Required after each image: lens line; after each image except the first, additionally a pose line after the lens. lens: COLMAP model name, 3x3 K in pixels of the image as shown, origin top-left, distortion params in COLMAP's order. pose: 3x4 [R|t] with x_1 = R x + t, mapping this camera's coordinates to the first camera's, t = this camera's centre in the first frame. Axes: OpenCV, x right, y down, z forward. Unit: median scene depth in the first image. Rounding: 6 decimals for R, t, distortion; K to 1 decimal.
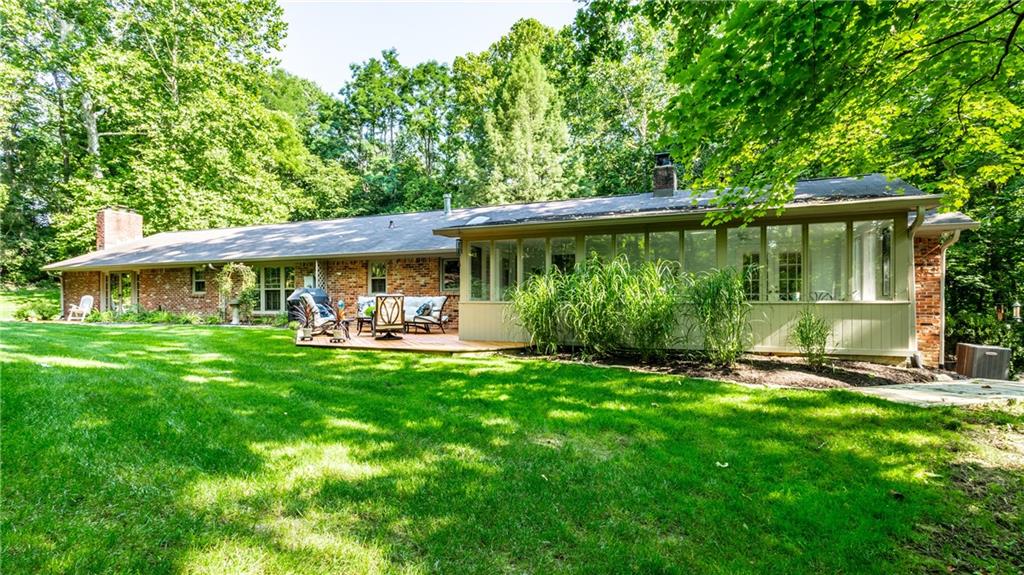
lens RADIAL K [[540.0, 0, 511.4], [0, 540.0, 292.6], [0, 0, 1]] dist [-0.001039, -0.000018]
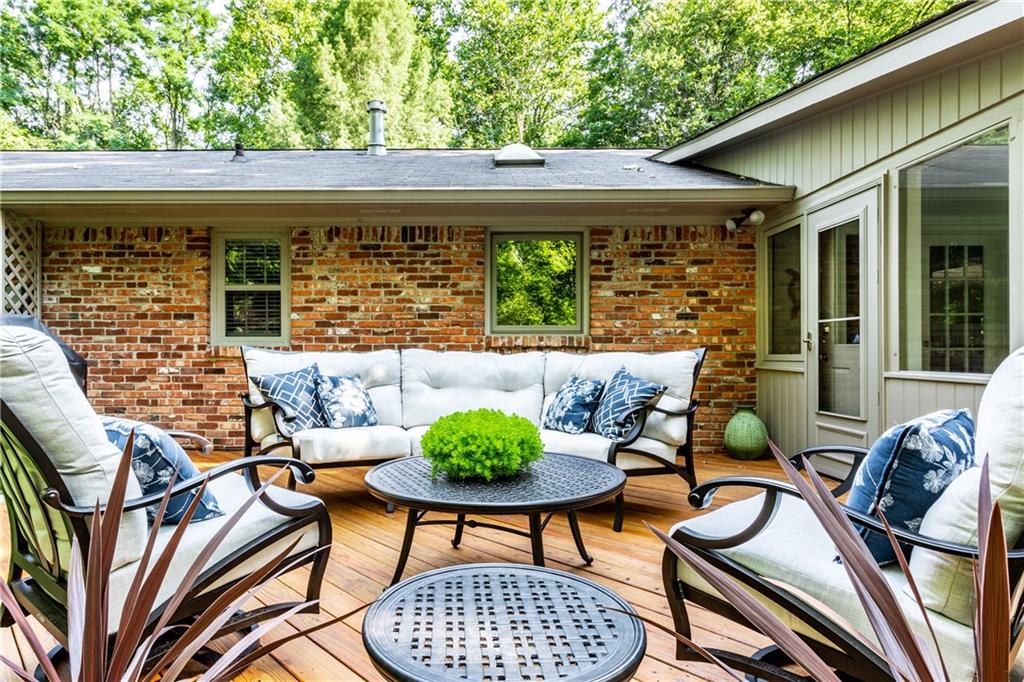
lens RADIAL K [[624.7, 0, 511.0], [0, 624.7, 344.7], [0, 0, 1]] dist [0.000991, 0.000399]
pose [[0.926332, 0.008124, 0.376620, -0.108587], [-0.008748, 0.999962, -0.000053, 0.001639], [-0.376606, -0.003246, 0.926368, 0.276267]]
